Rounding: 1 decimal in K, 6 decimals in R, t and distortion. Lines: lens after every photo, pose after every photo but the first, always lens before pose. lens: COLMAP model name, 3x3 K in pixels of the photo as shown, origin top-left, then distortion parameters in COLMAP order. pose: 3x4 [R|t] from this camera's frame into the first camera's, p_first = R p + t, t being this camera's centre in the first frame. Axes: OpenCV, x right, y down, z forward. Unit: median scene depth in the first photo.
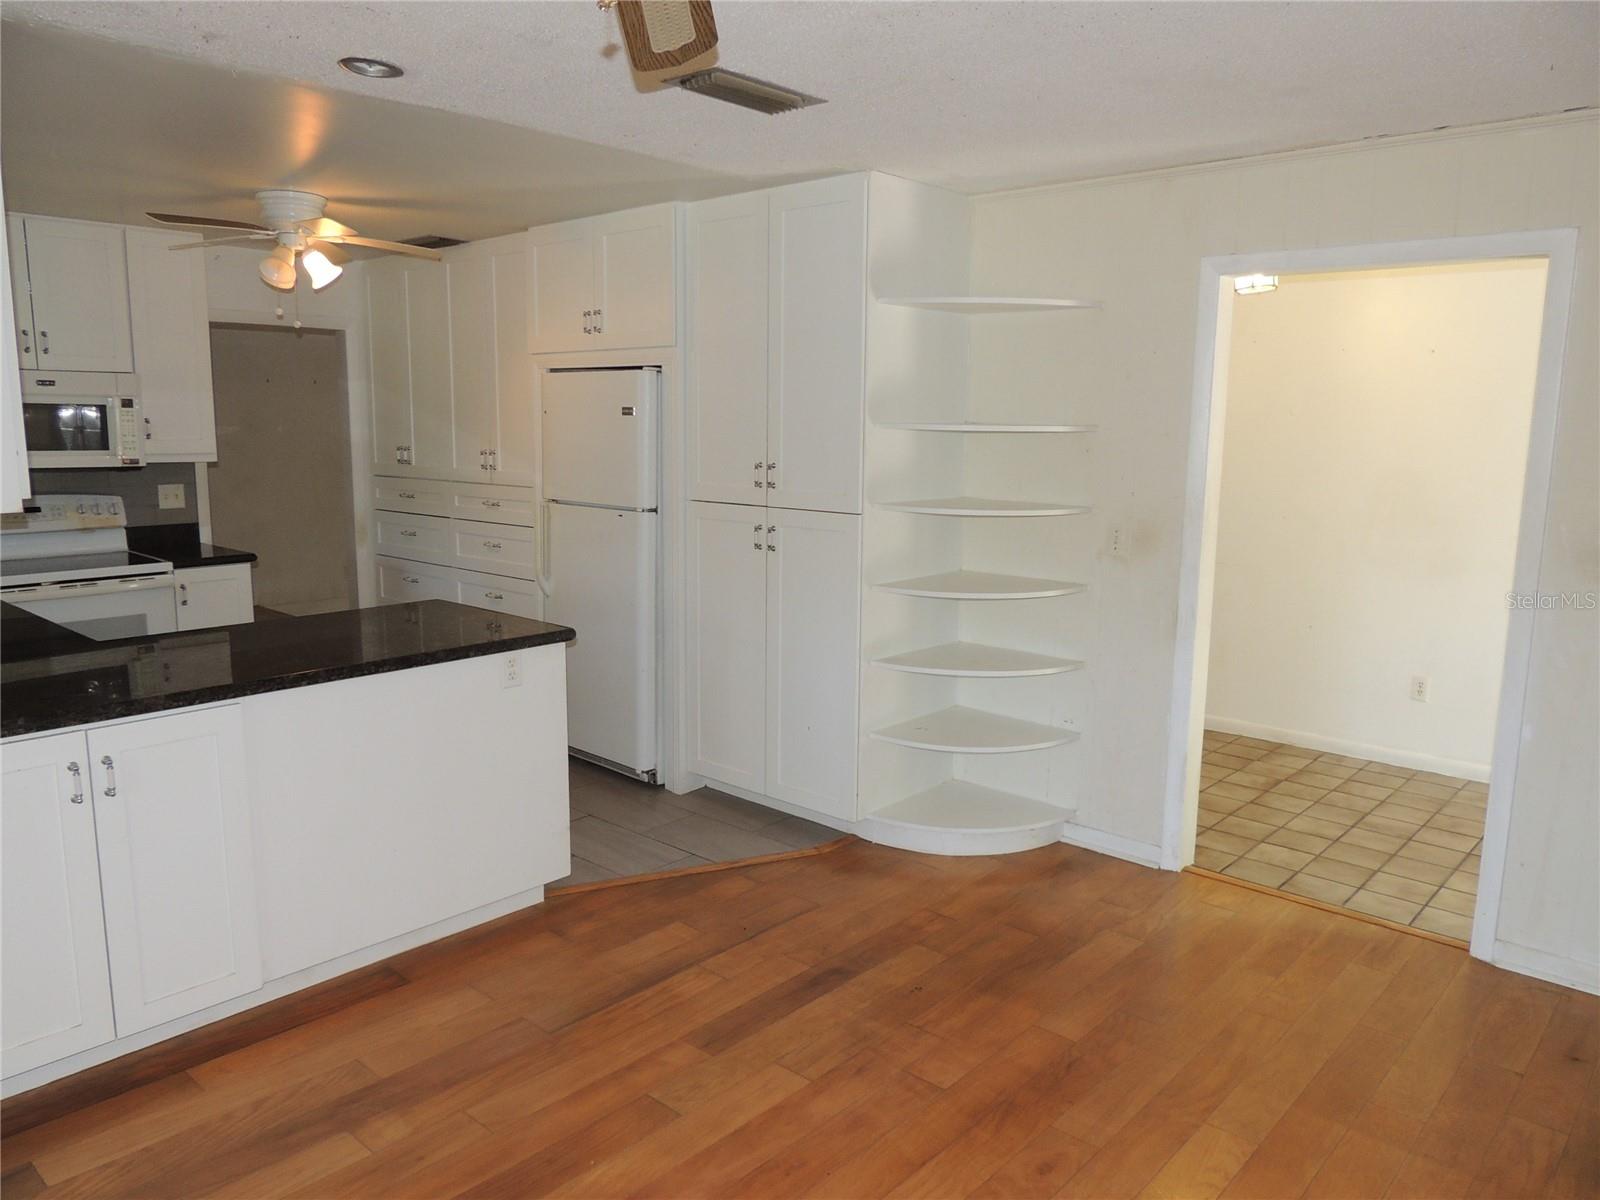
lens RADIAL K [[1141.2, 0, 800.0], [0, 1141.2, 600.0], [0, 0, 1]] dist [-0.021088, 0.006247]
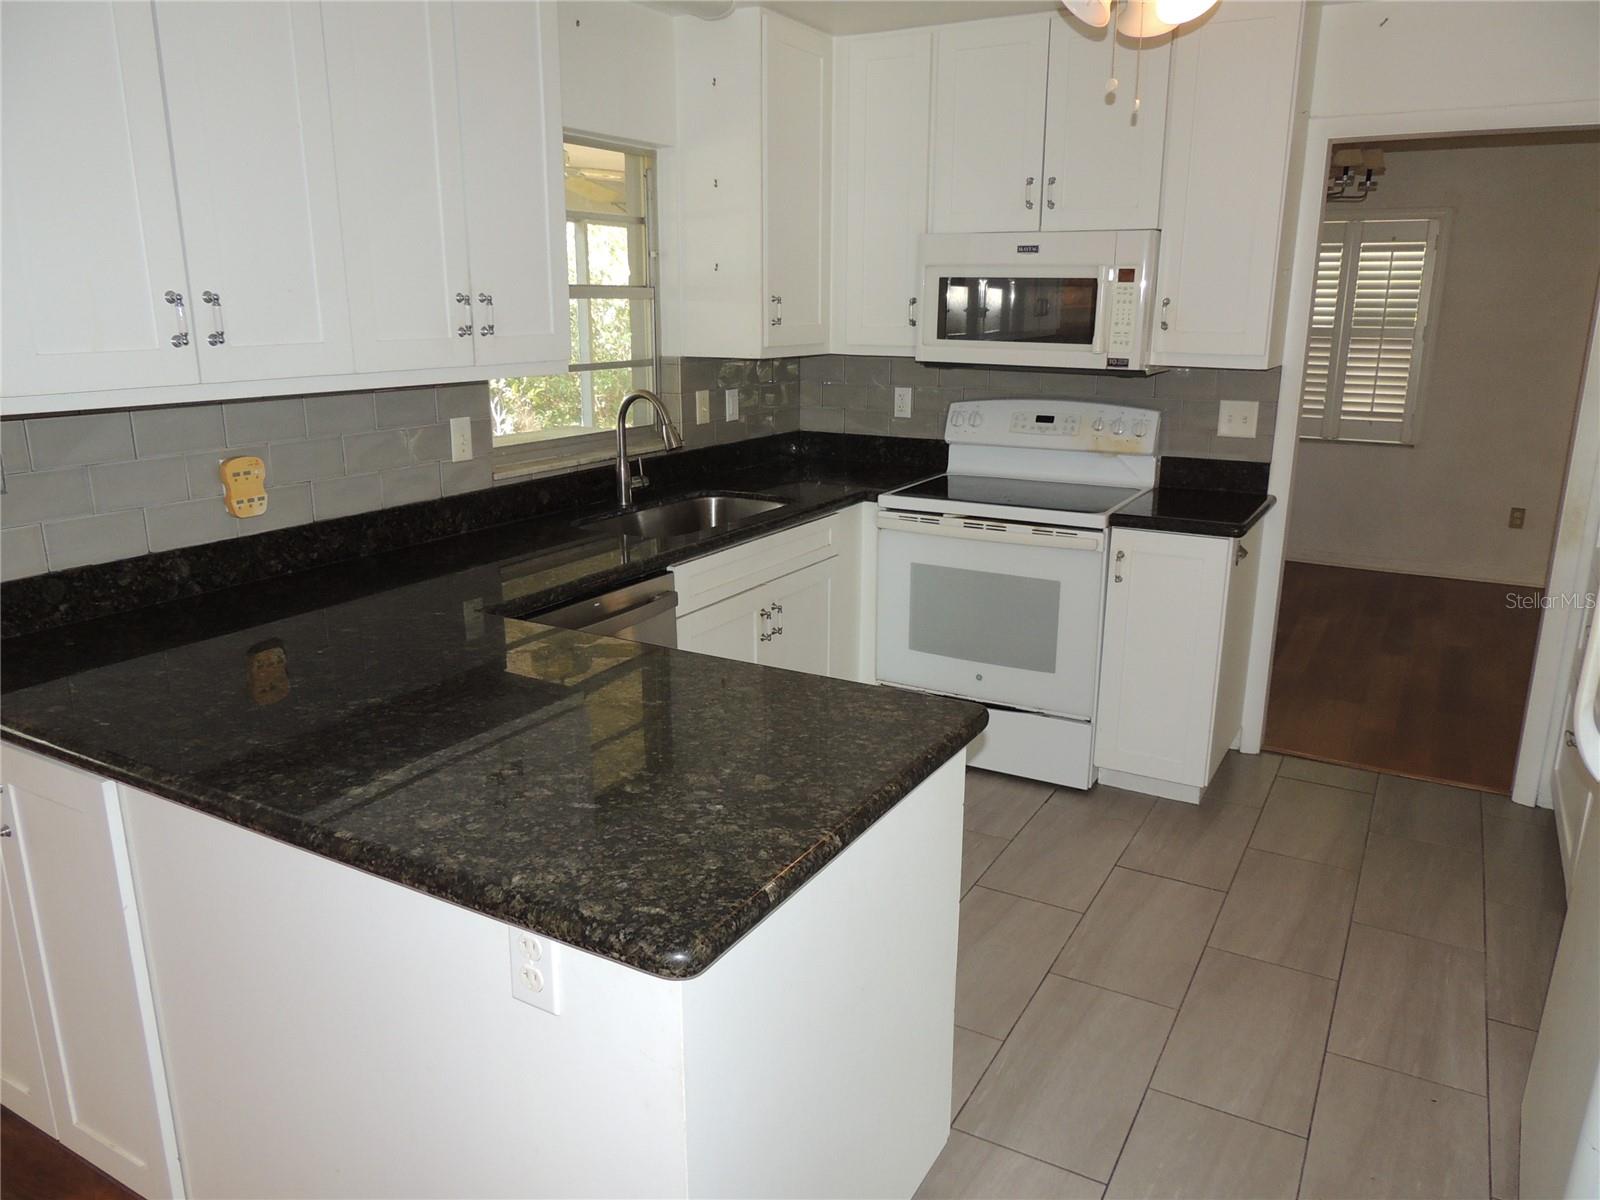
lens RADIAL K [[1141.2, 0, 800.0], [0, 1141.2, 600.0], [0, 0, 1]] dist [-0.021088, 0.006247]
pose [[0.217726, 0.238526, -0.946415, 0.054508], [-0.156582, 0.965654, 0.207352, -0.095251], [0.963368, 0.103045, 0.247597, 0.653995]]
